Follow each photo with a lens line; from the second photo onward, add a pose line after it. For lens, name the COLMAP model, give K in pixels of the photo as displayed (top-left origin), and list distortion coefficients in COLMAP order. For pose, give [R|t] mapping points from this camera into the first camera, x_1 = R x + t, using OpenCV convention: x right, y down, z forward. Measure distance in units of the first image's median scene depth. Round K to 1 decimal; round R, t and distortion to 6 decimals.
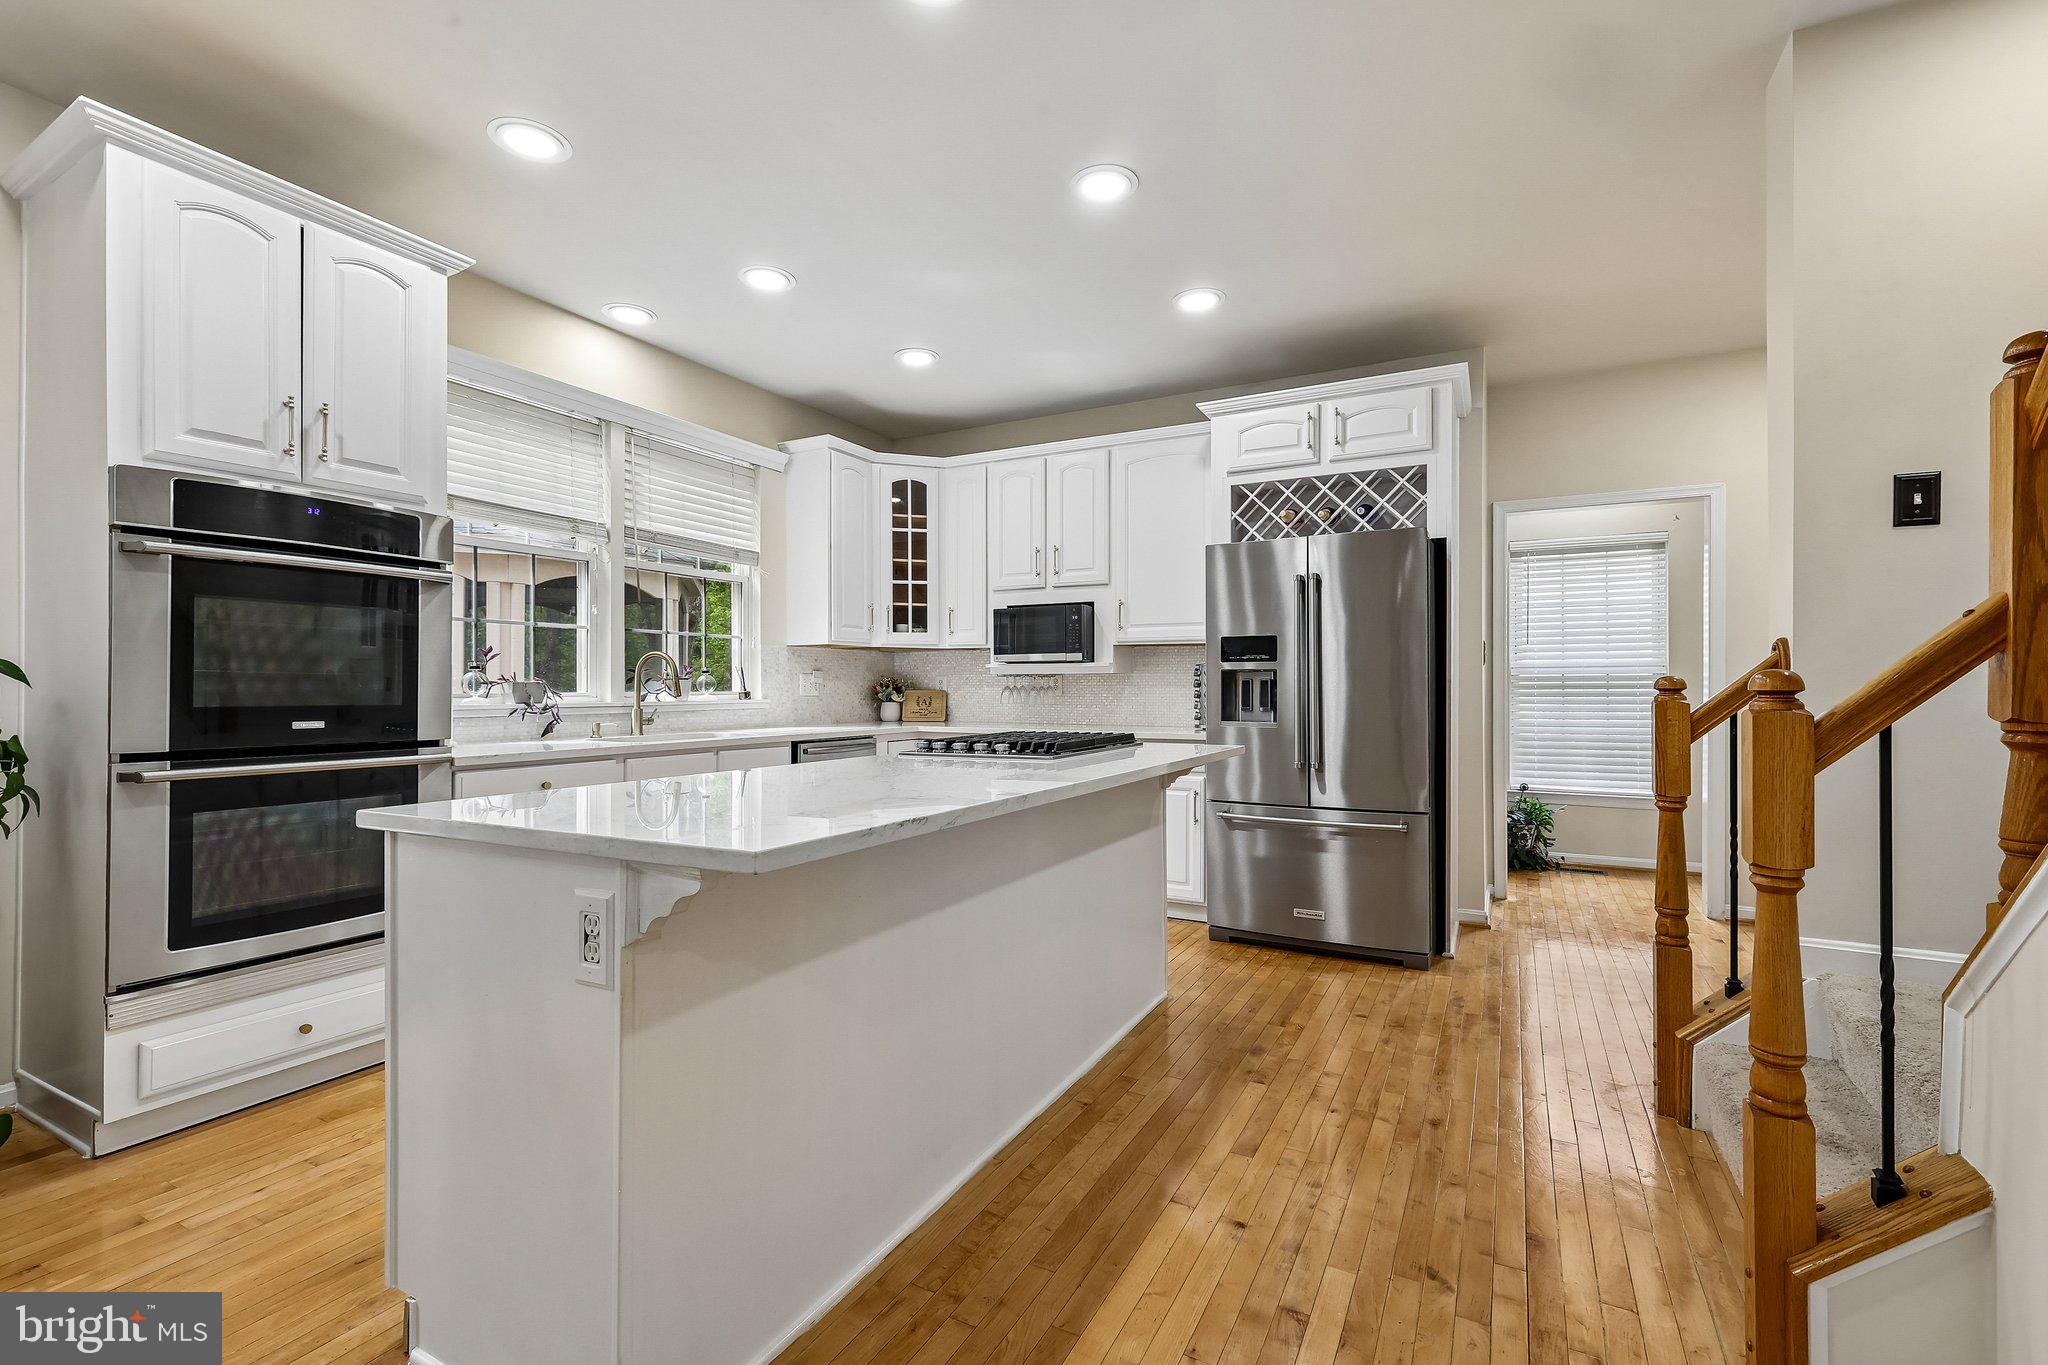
lens RADIAL K [[897.3, 0, 1021.3], [0, 897.3, 686.1], [0, 0, 1]] dist [-0.002895, 0.000335]
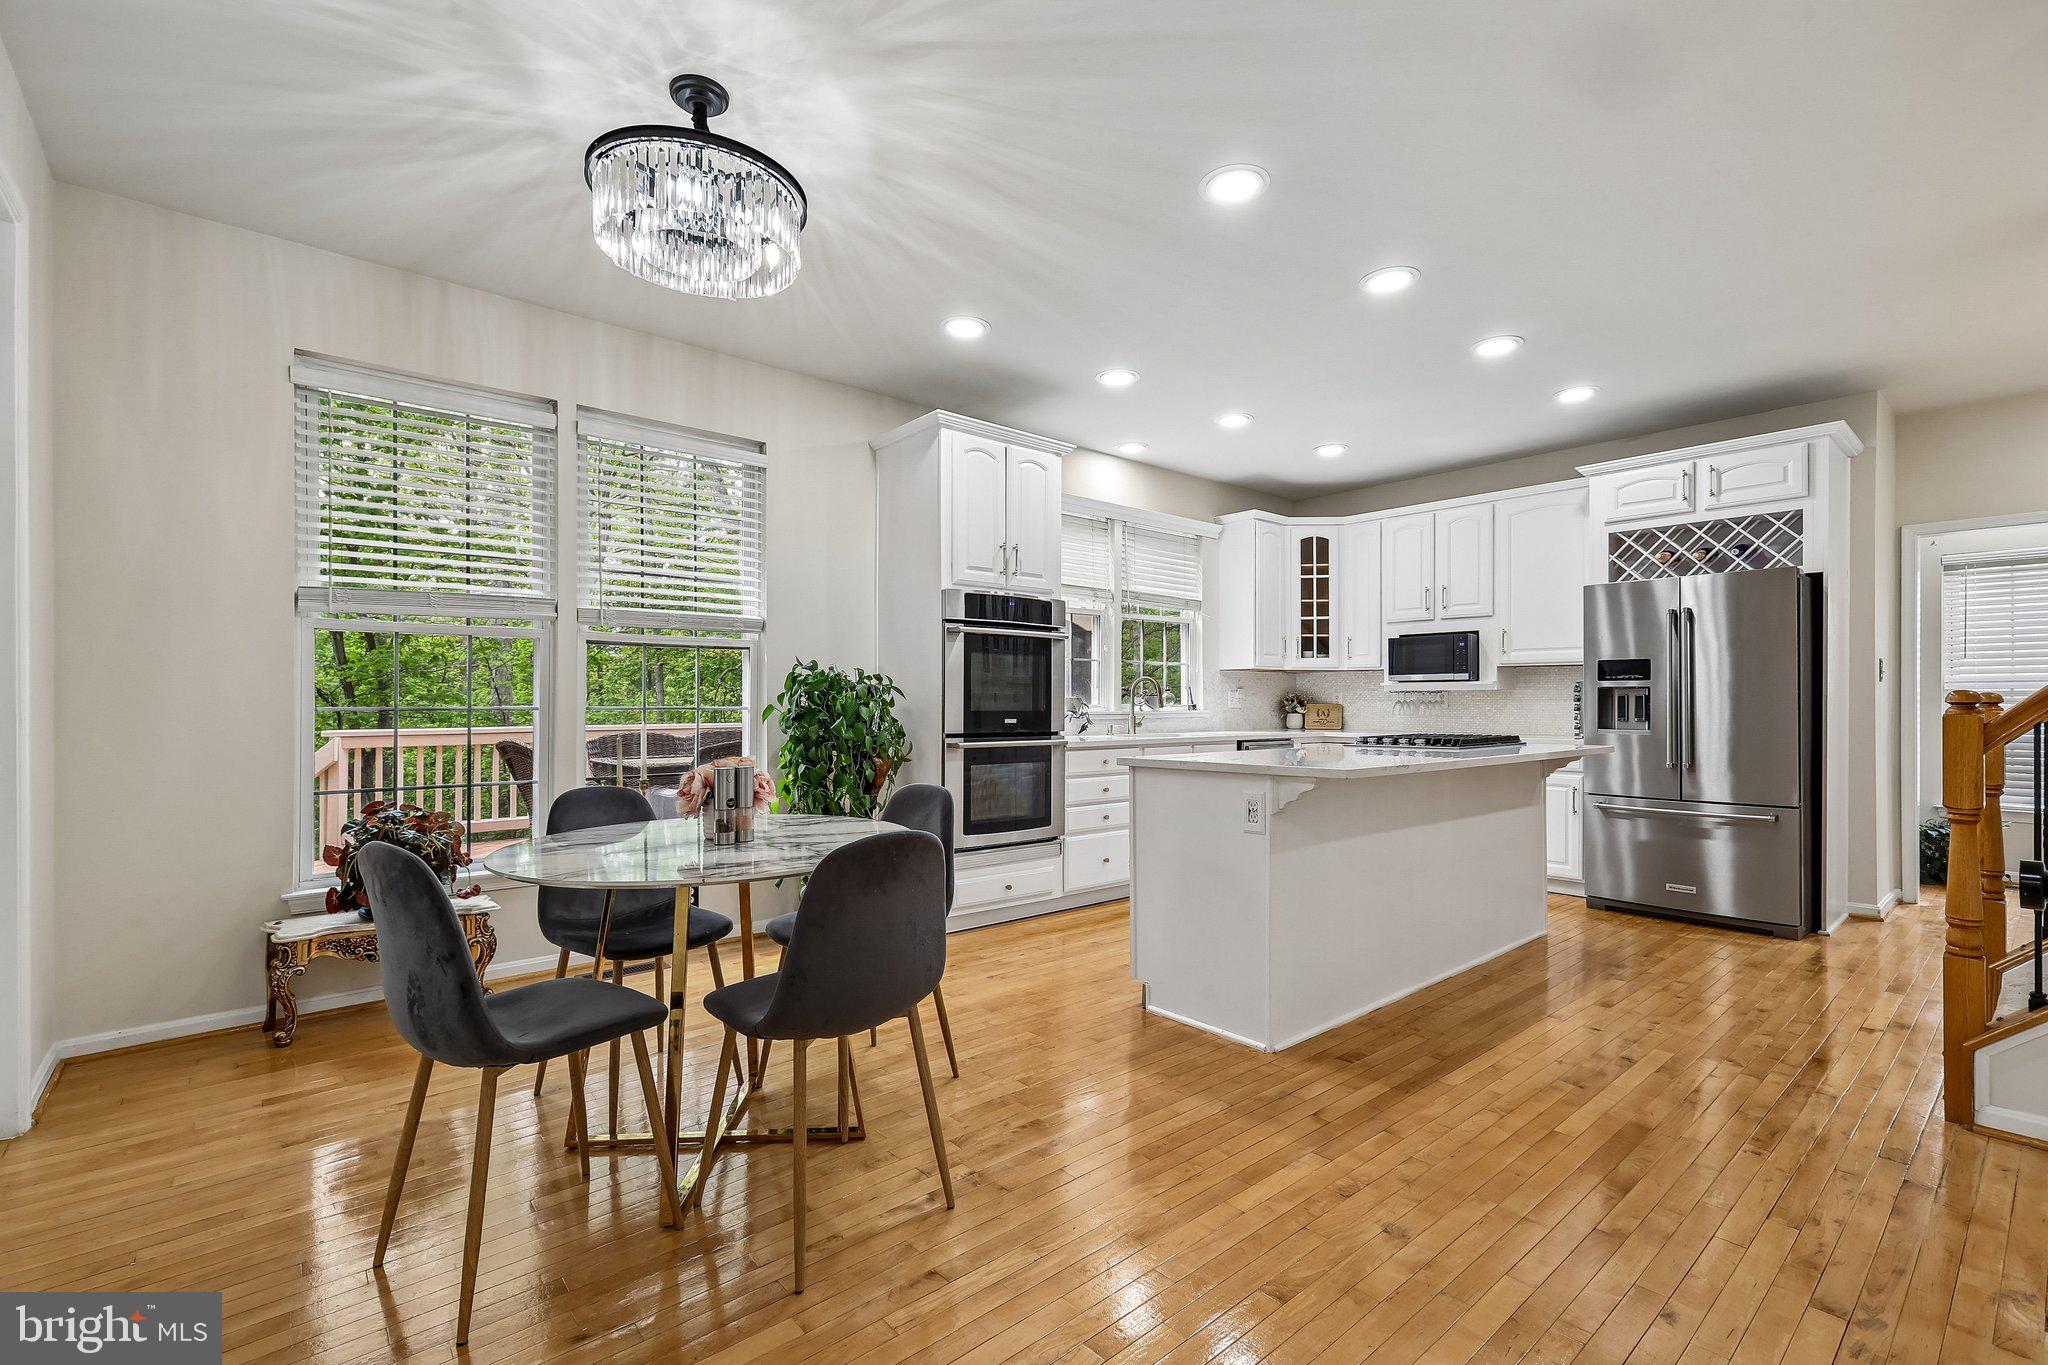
lens RADIAL K [[897.3, 0, 1026.8], [0, 897.3, 702.5], [0, 0, 1]] dist [-0.002895, 0.000335]
pose [[0.933408, 0.001489, -0.358813, -0.065928], [-0.000900, 0.999998, 0.001807, 0.001332], [0.358815, -0.001364, 0.933408, -0.422528]]
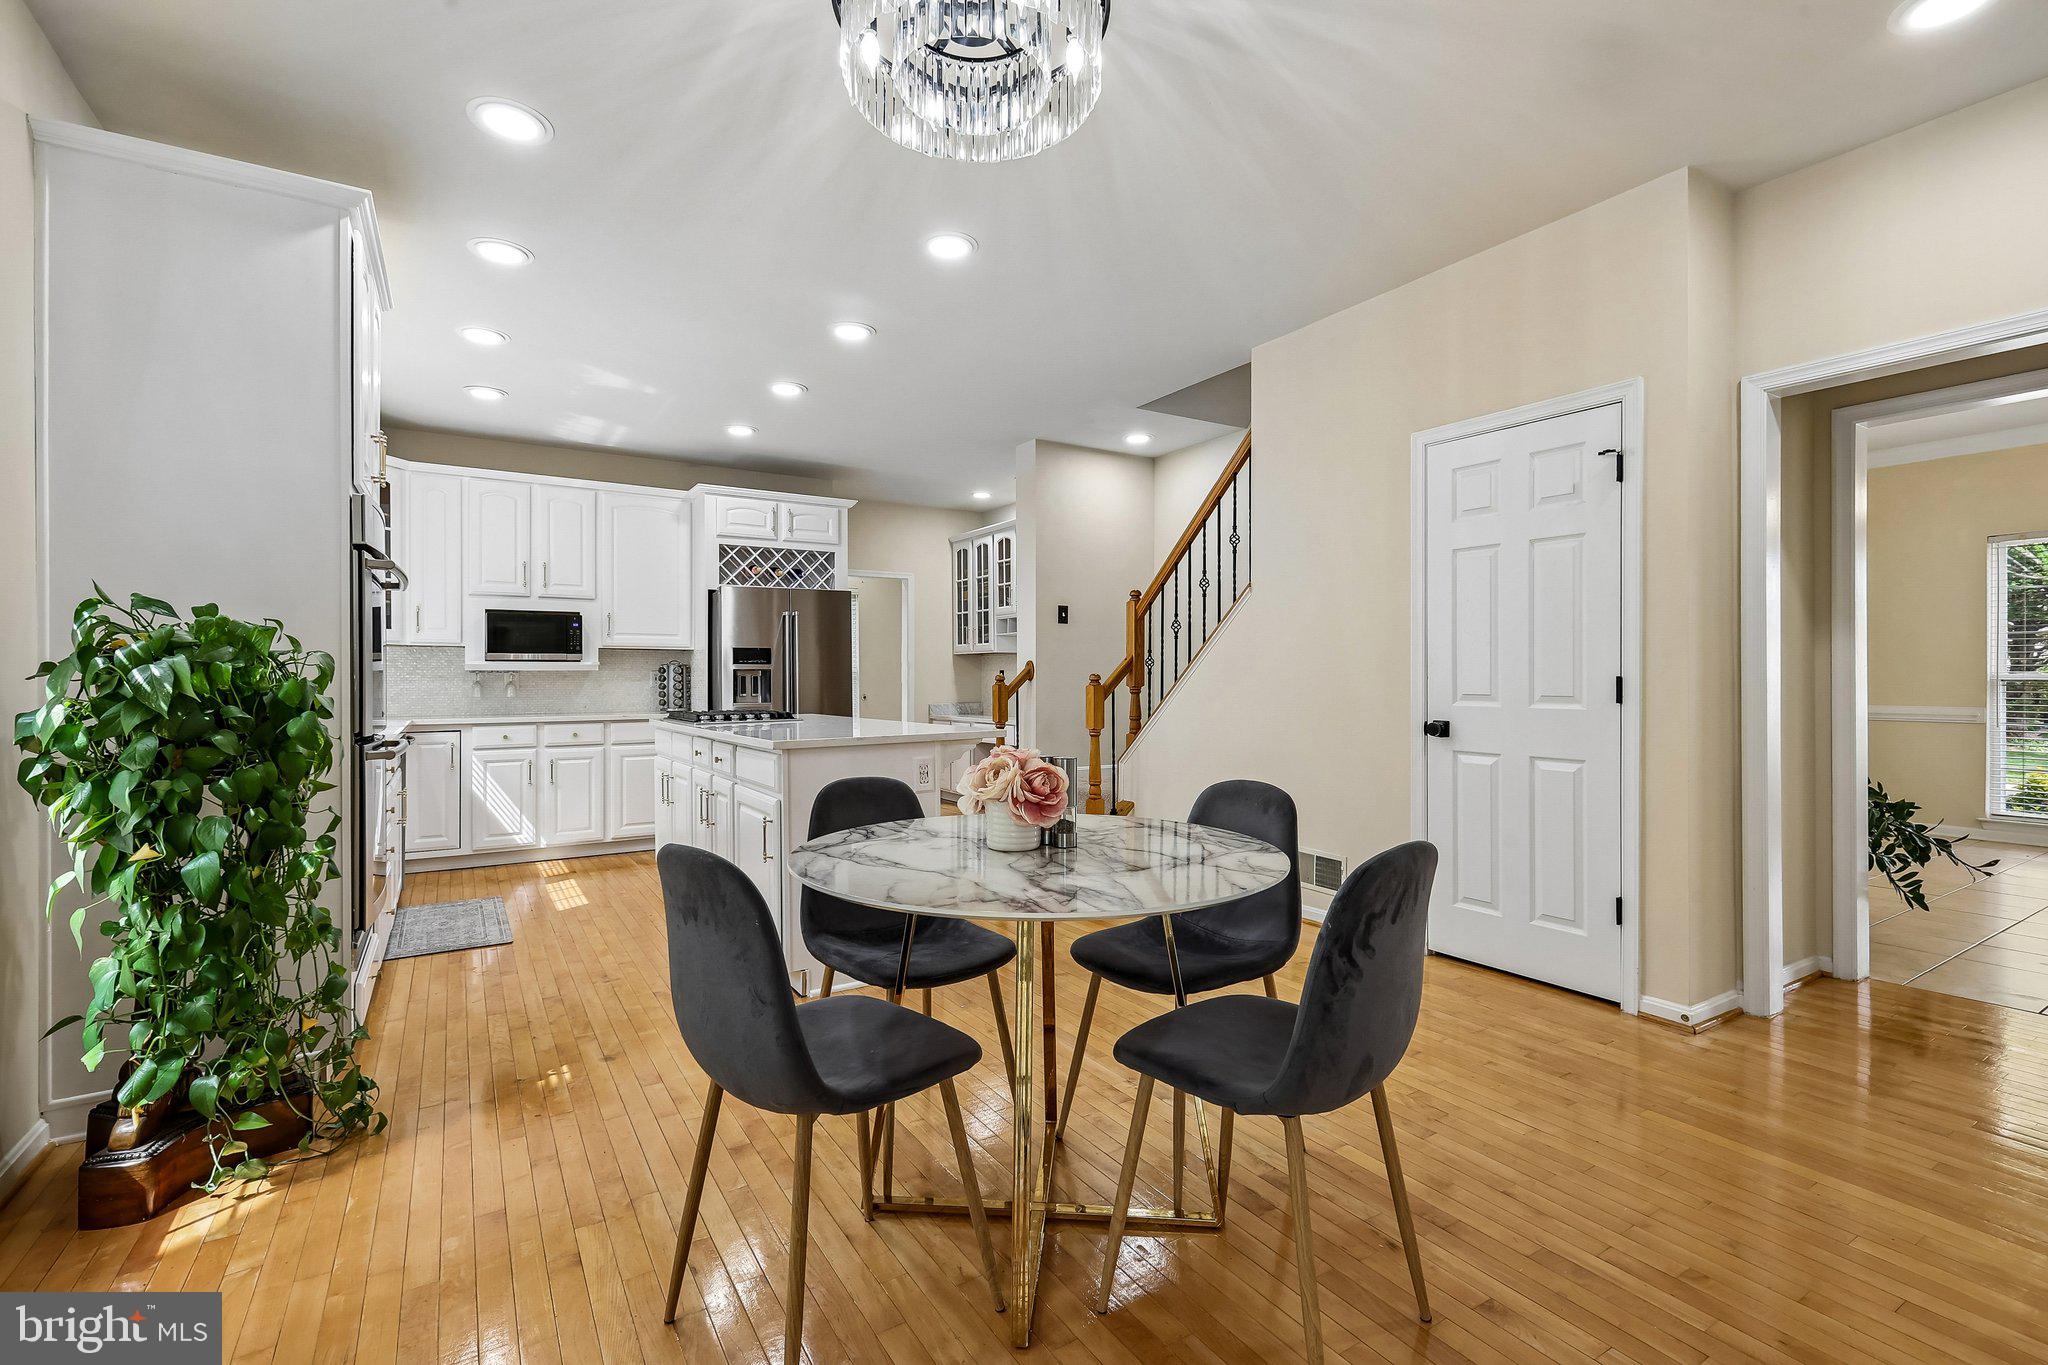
lens RADIAL K [[897.3, 0, 1038.1], [0, 897.3, 684.9], [0, 0, 1]] dist [-0.002895, 0.000335]
pose [[0.486645, -0.008267, 0.873561, -0.849008], [0.004869, 0.999965, 0.006751, 0.000877], [-0.873586, 0.000968, 0.486668, -0.187081]]
